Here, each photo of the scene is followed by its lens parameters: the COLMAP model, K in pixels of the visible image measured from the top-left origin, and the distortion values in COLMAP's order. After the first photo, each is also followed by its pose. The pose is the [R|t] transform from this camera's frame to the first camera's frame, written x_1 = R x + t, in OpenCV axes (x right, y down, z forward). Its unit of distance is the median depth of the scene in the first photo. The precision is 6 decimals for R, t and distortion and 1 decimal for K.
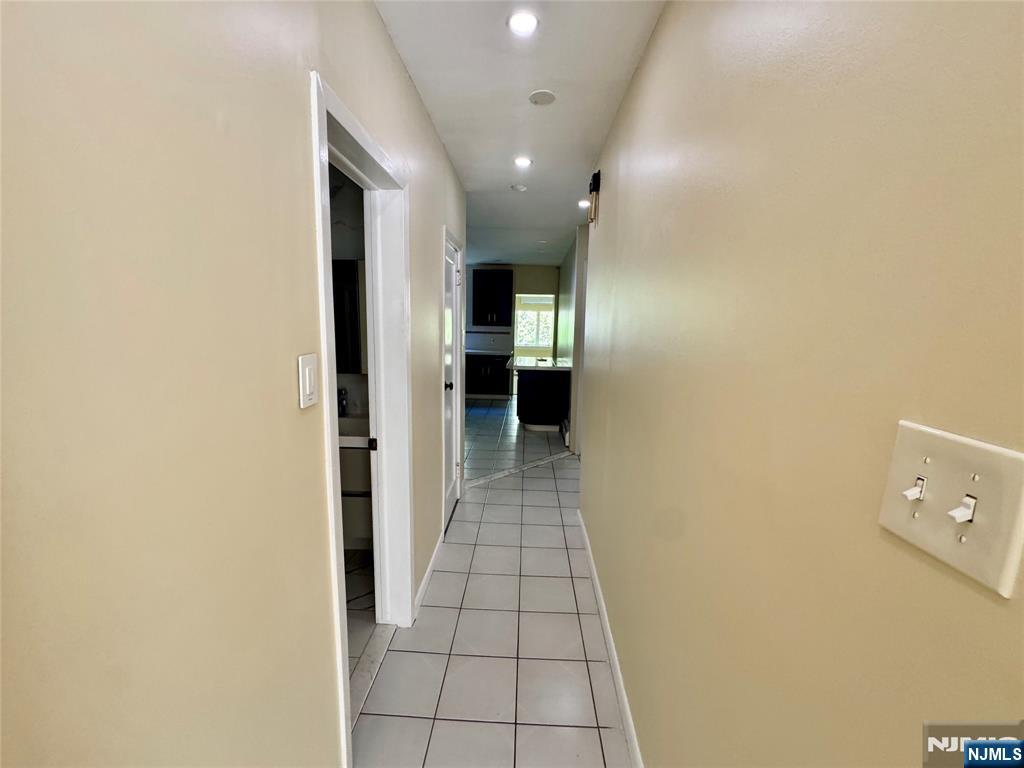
lens RADIAL K [[410.8, 0, 512.0], [0, 410.8, 384.0], [0, 0, 1]] dist [-0.000332, -0.000241]
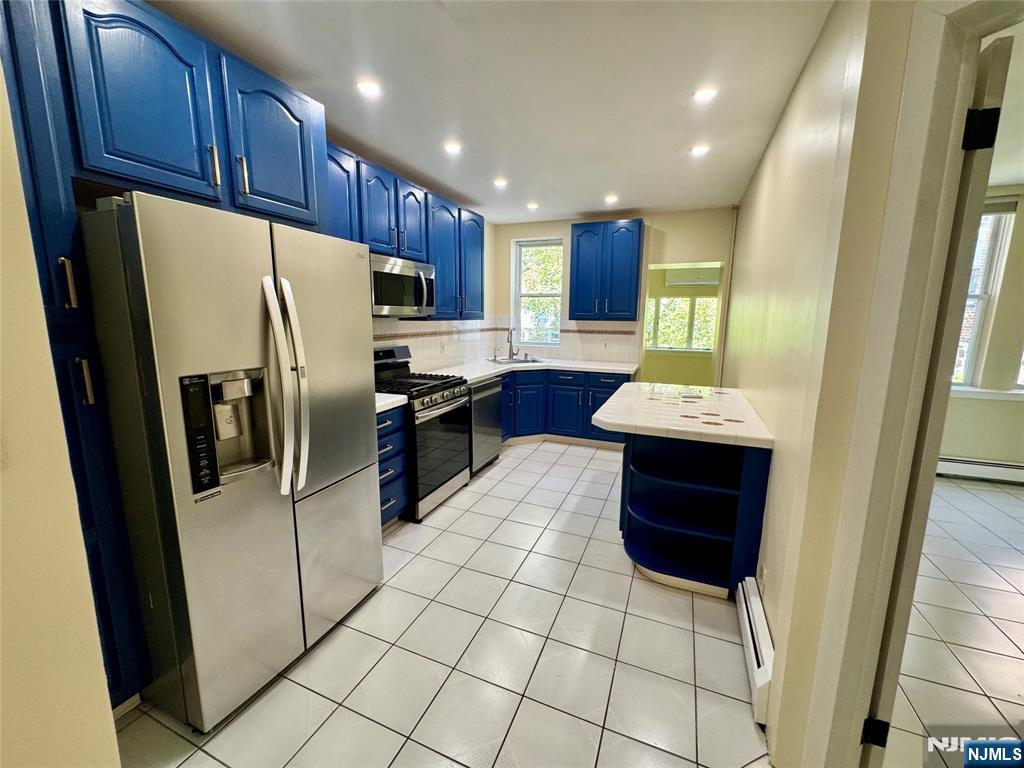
lens RADIAL K [[410.8, 0, 512.0], [0, 410.8, 384.0], [0, 0, 1]] dist [-0.000332, -0.000241]
pose [[0.937900, 0.038249, -0.344792, 0.036209], [-0.035156, 0.999266, 0.015221, -0.054016], [0.345121, -0.002154, 0.938556, 0.399396]]
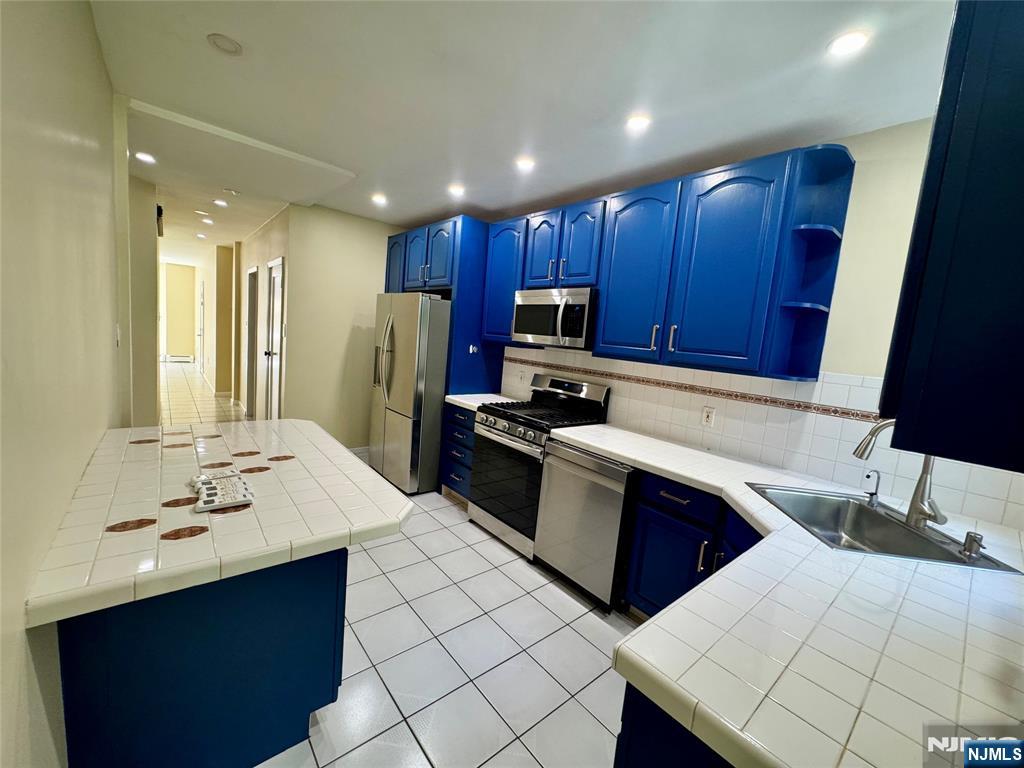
lens RADIAL K [[410.8, 0, 512.0], [0, 410.8, 384.0], [0, 0, 1]] dist [-0.000332, -0.000241]
pose [[-0.725383, -0.000981, -0.688344, 0.069719], [-0.204740, 0.955048, 0.214395, -0.113398], [0.657191, 0.296450, -0.692977, 0.760487]]
